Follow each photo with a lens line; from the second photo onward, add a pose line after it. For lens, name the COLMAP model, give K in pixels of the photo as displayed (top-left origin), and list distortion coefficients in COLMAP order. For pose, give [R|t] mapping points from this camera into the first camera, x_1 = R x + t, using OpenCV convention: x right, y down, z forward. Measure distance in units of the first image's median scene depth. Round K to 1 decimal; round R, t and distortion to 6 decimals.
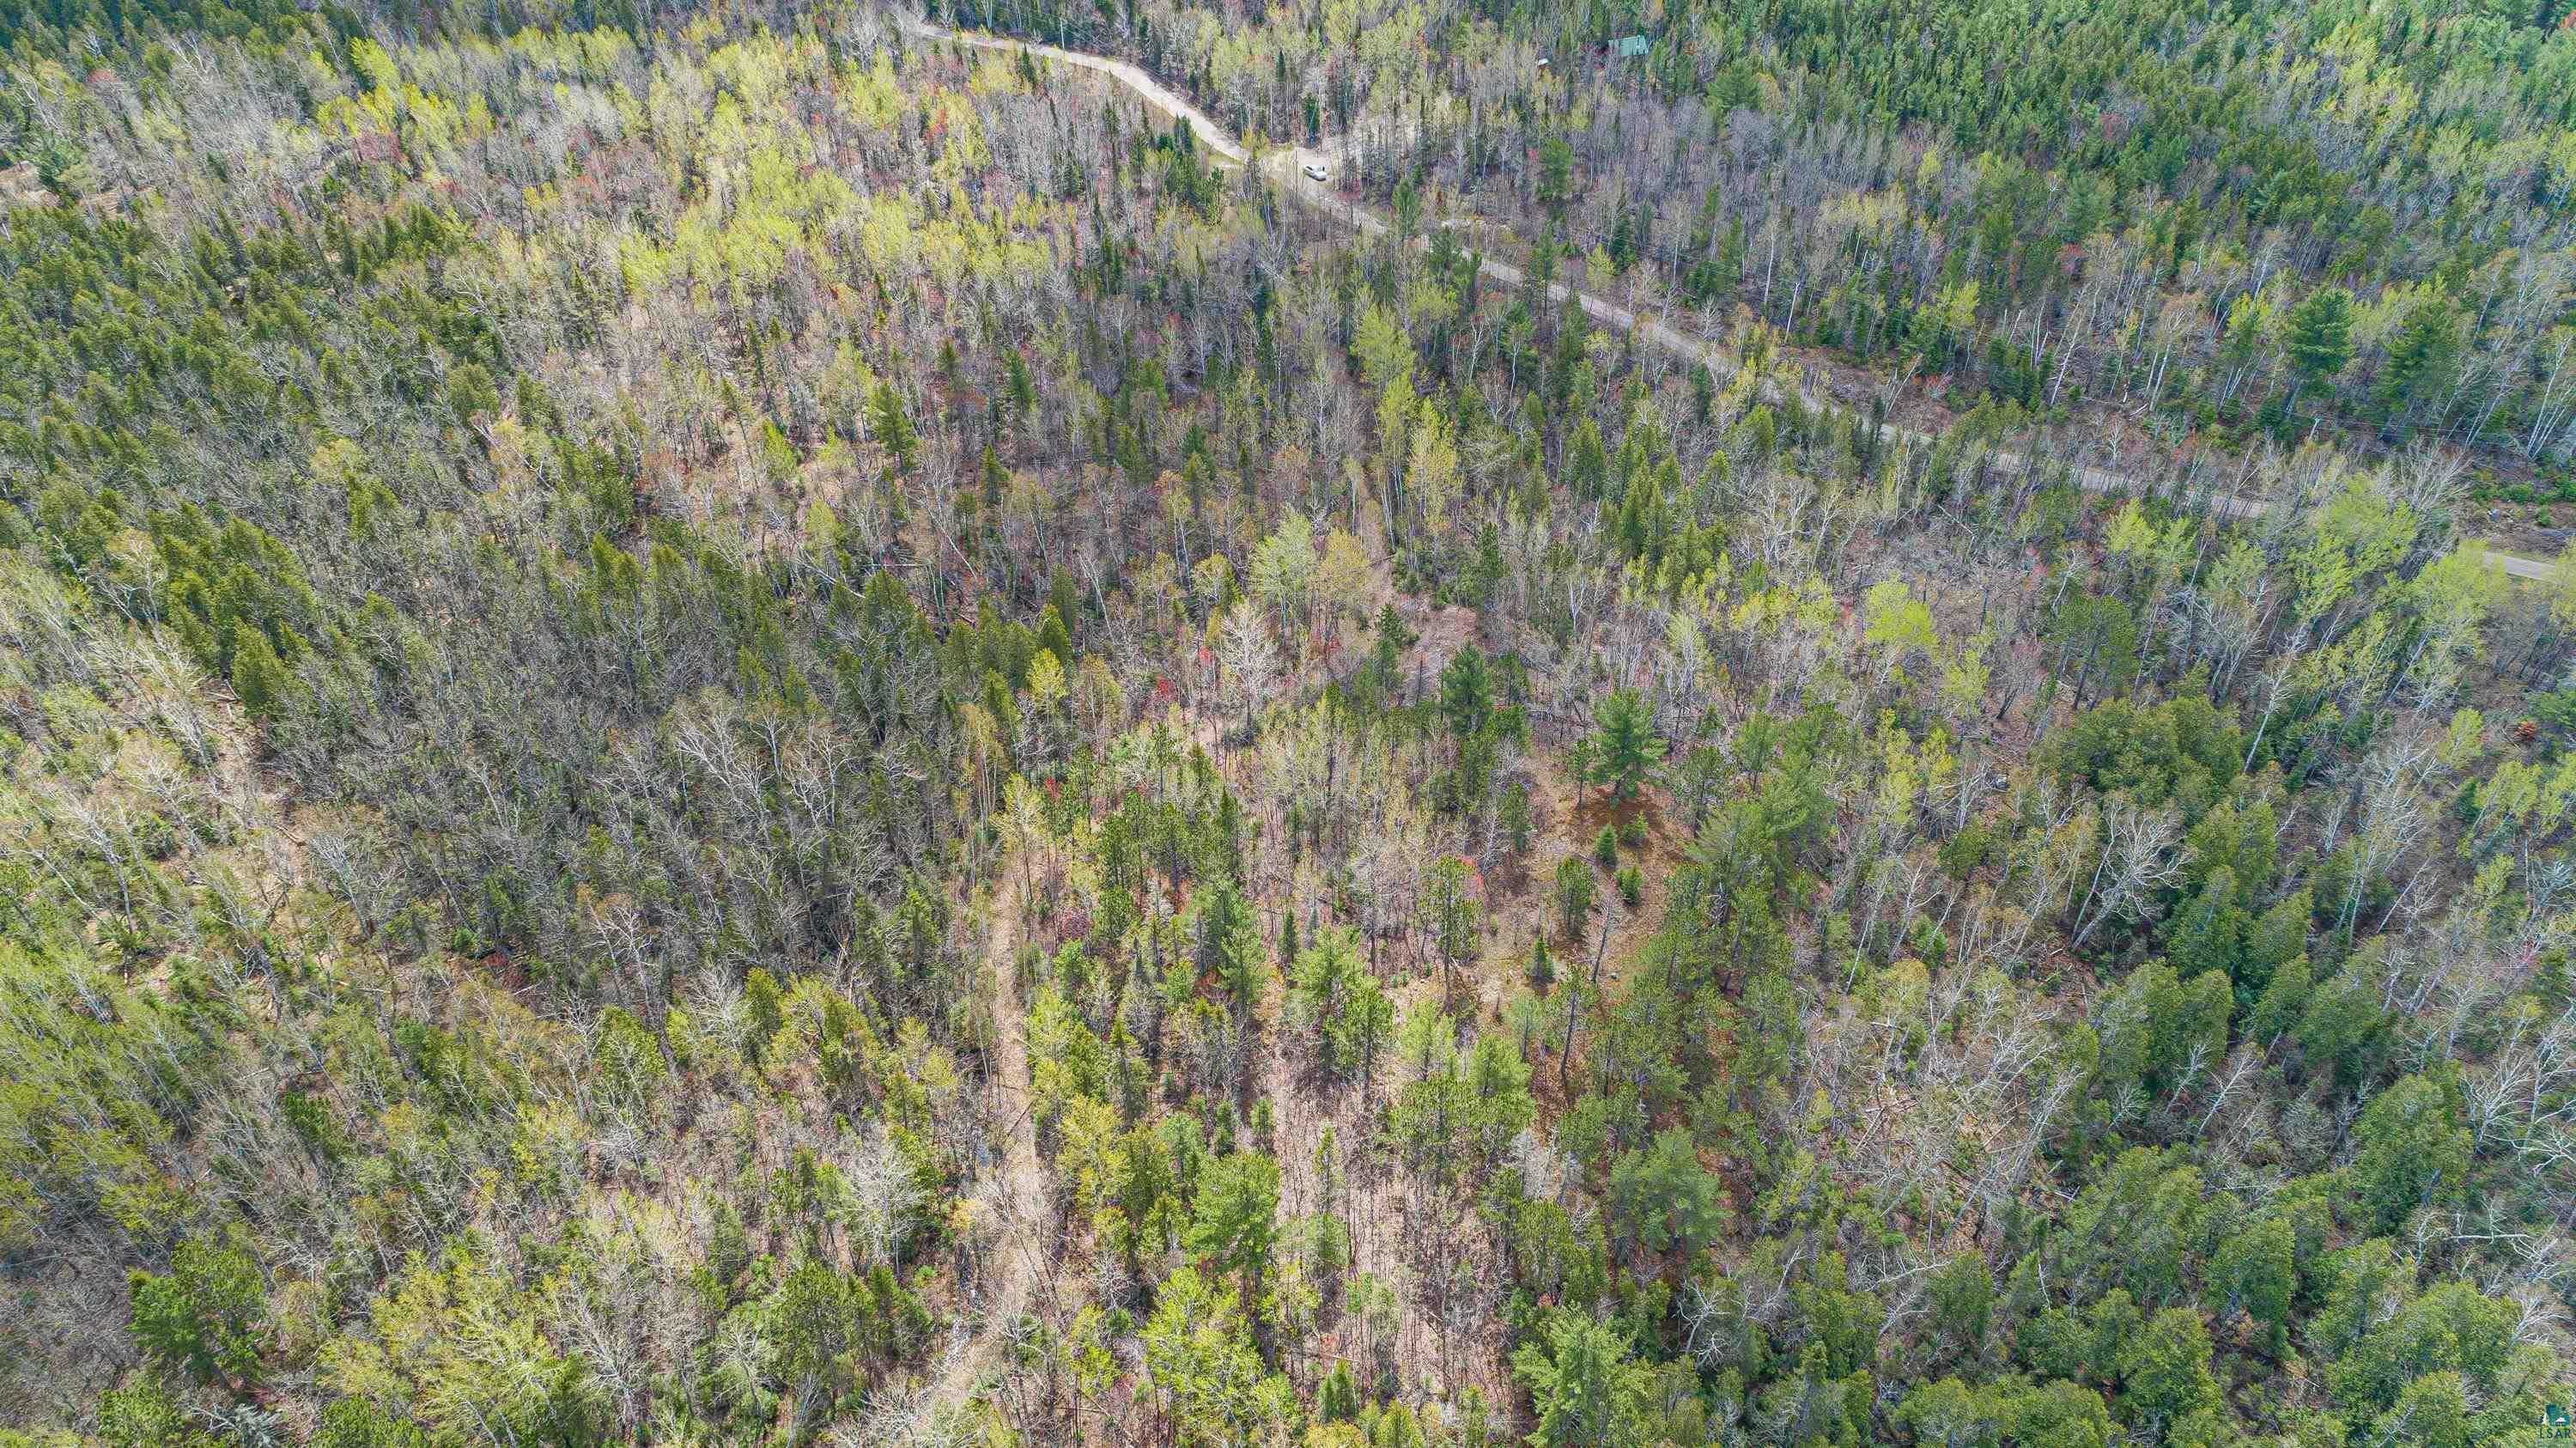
lens RADIAL K [[1677.3, 0, 1286.1], [0, 1677.3, 709.4], [0, 0, 1]] dist [0.010775, 0.002756]
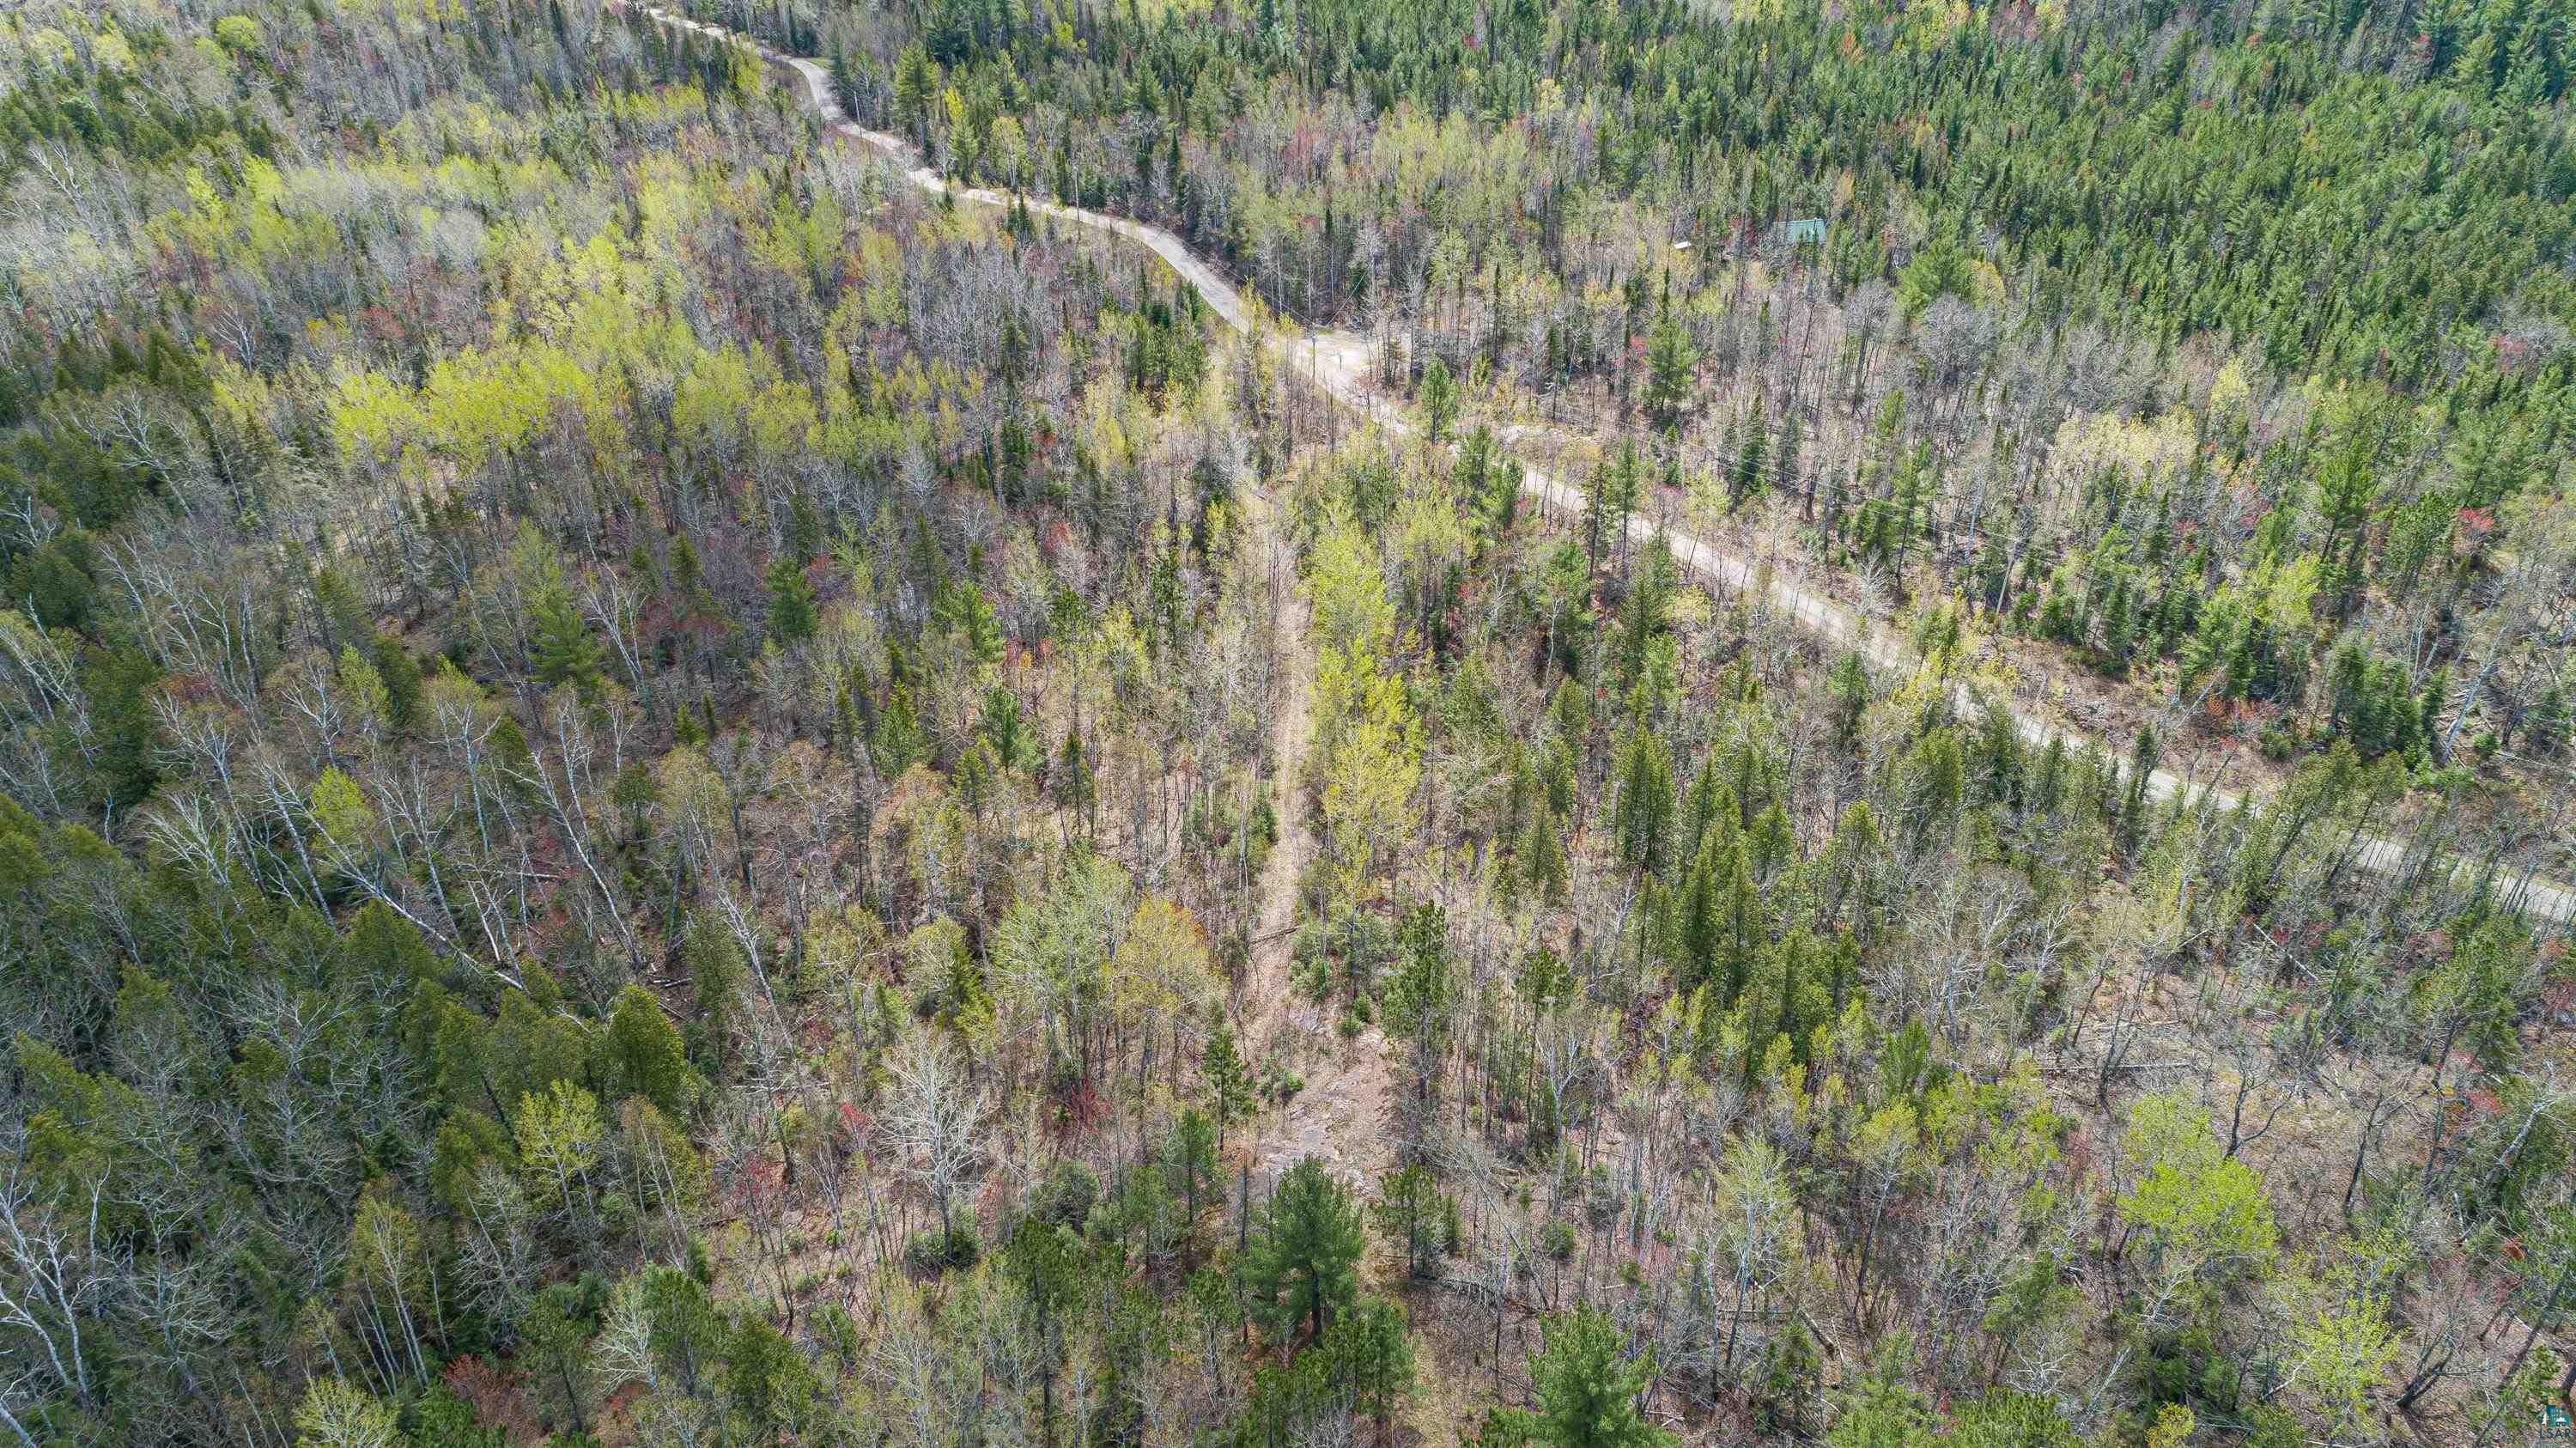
lens RADIAL K [[1677.3, 0, 1301.9], [0, 1677.3, 736.5], [0, 0, 1]] dist [0.010775, 0.002756]
pose [[0.990563, 0.078504, -0.112345, 0.107458], [-0.092297, 0.988060, -0.123367, -0.072019], [0.101319, 0.132572, 0.985981, 0.335787]]
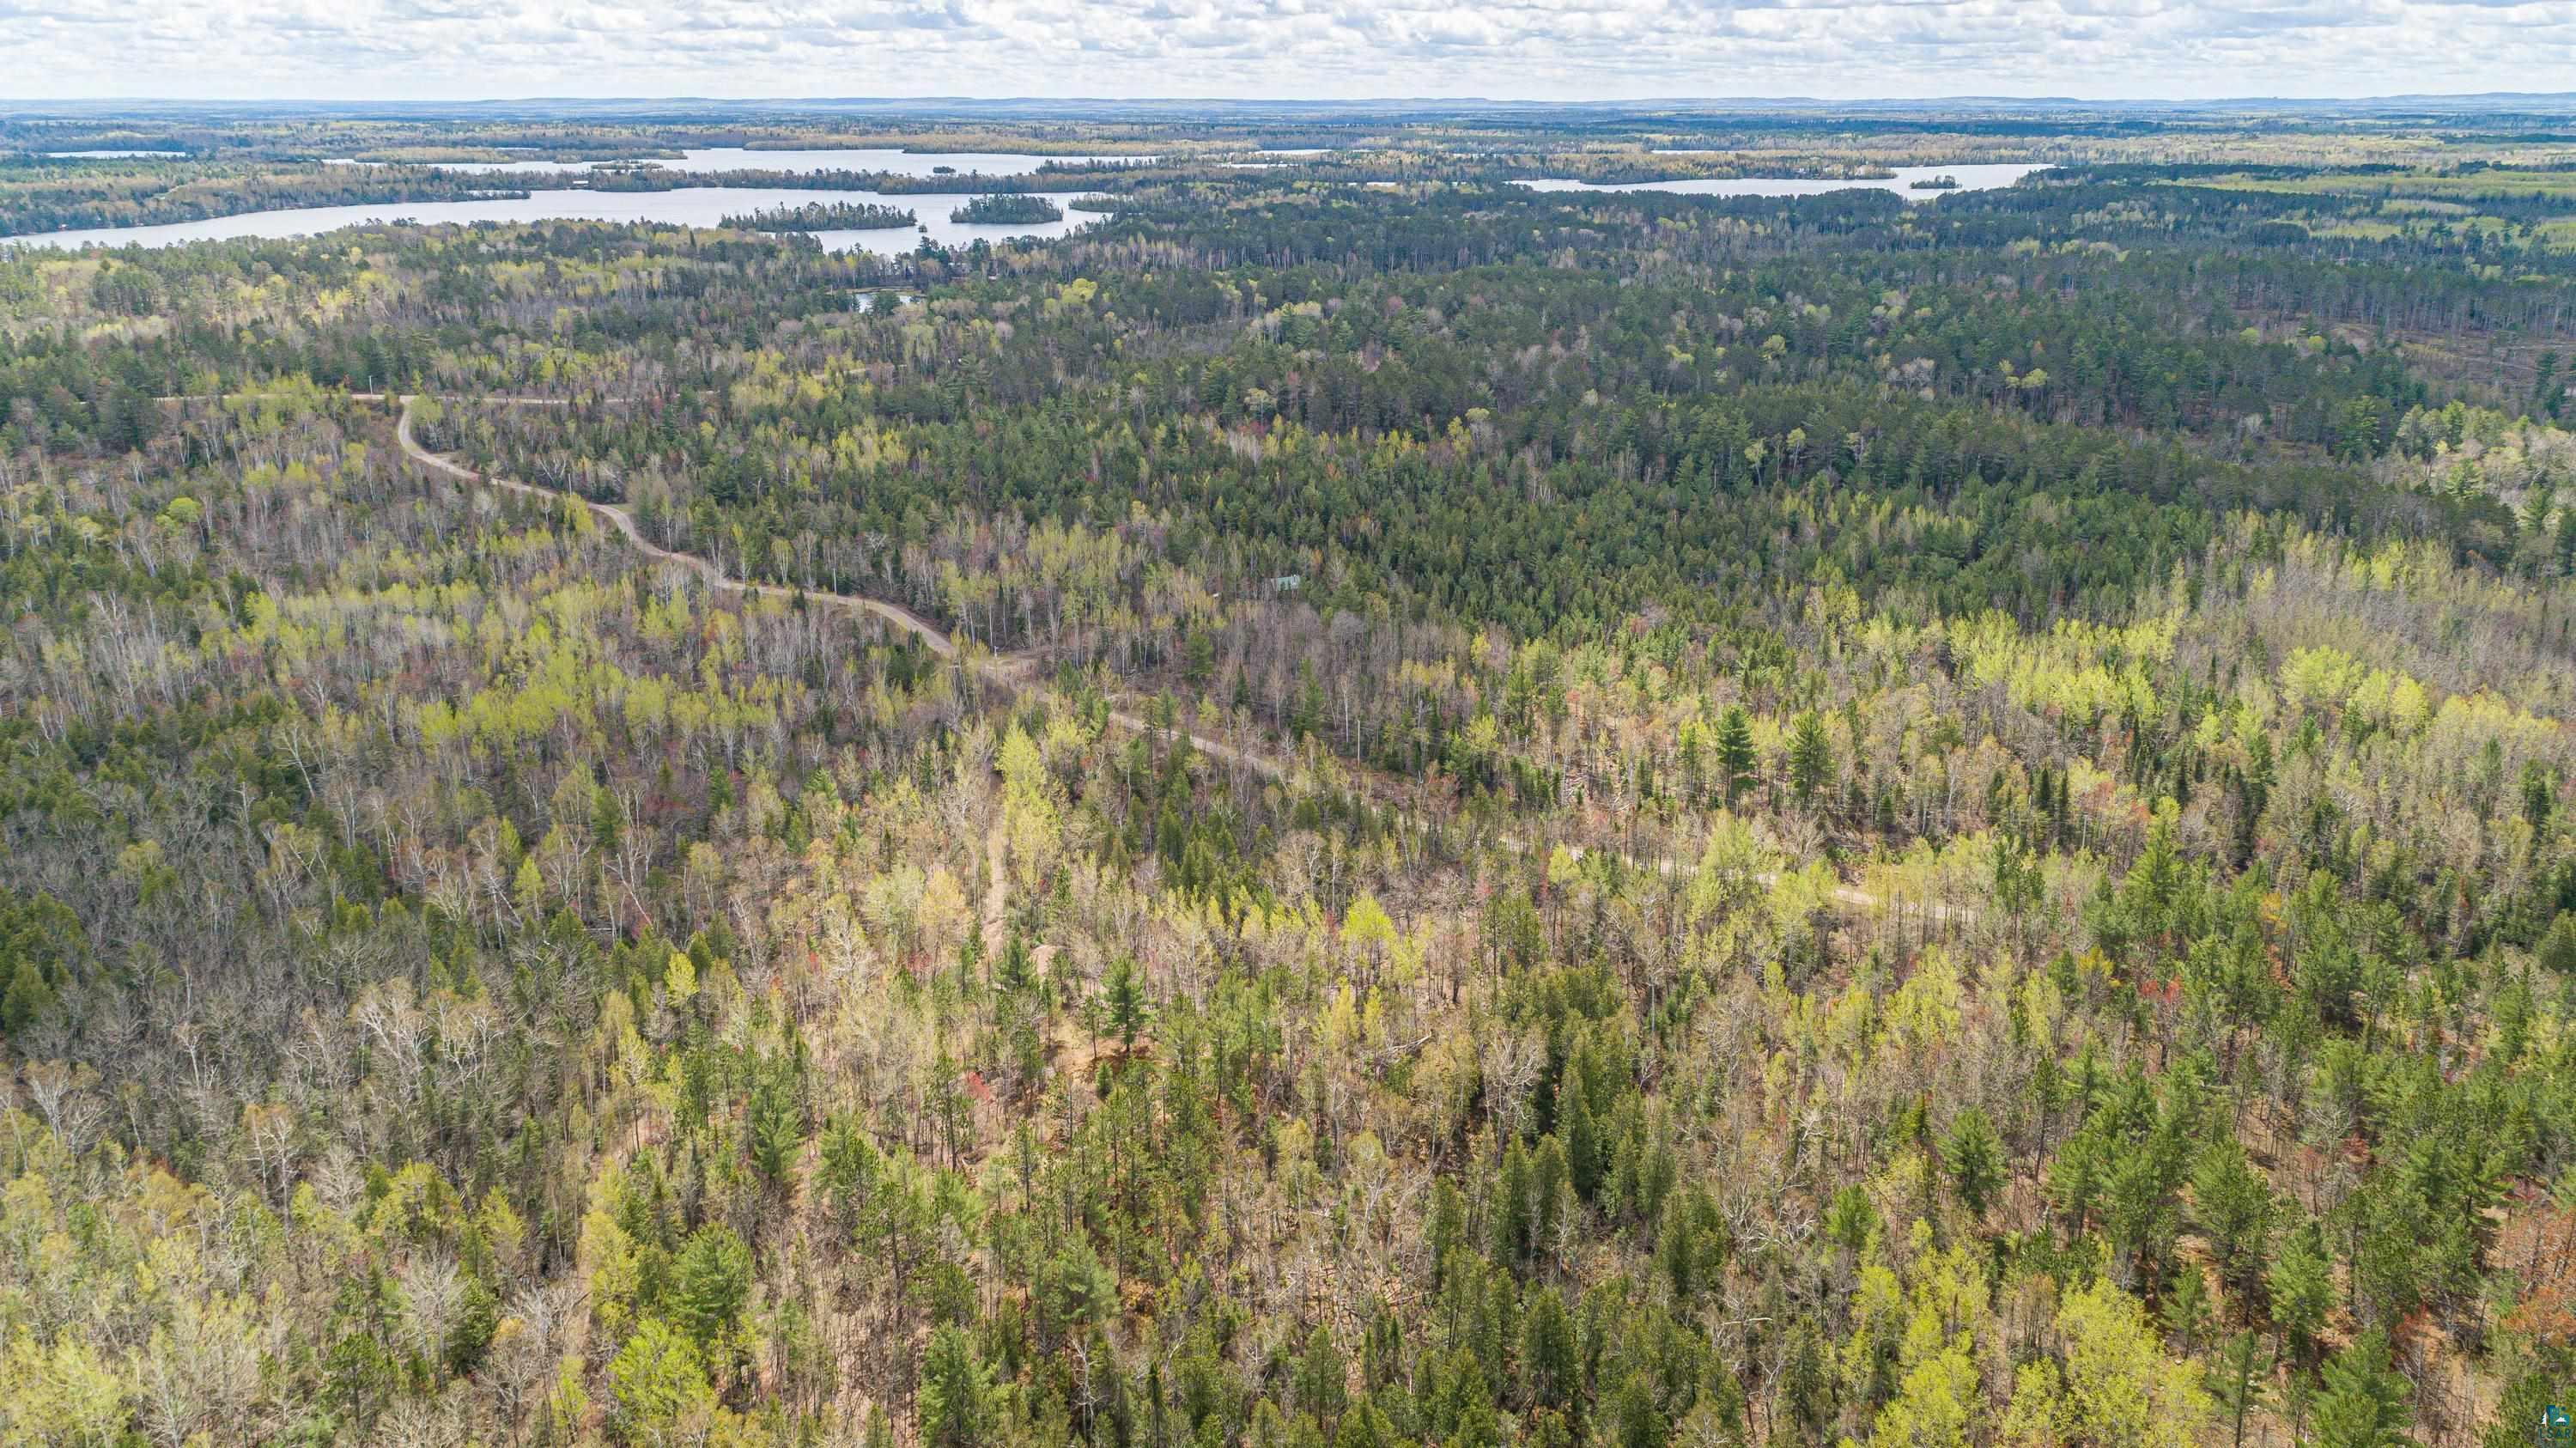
lens RADIAL K [[1677.3, 0, 1286.4], [0, 1677.3, 712.1], [0, 0, 1]] dist [0.010775, 0.002756]
pose [[0.998679, -0.015707, 0.048933, 0.179049], [0.032088, 0.934320, -0.354987, 0.183481], [-0.040143, 0.356088, 0.933590, -0.182570]]
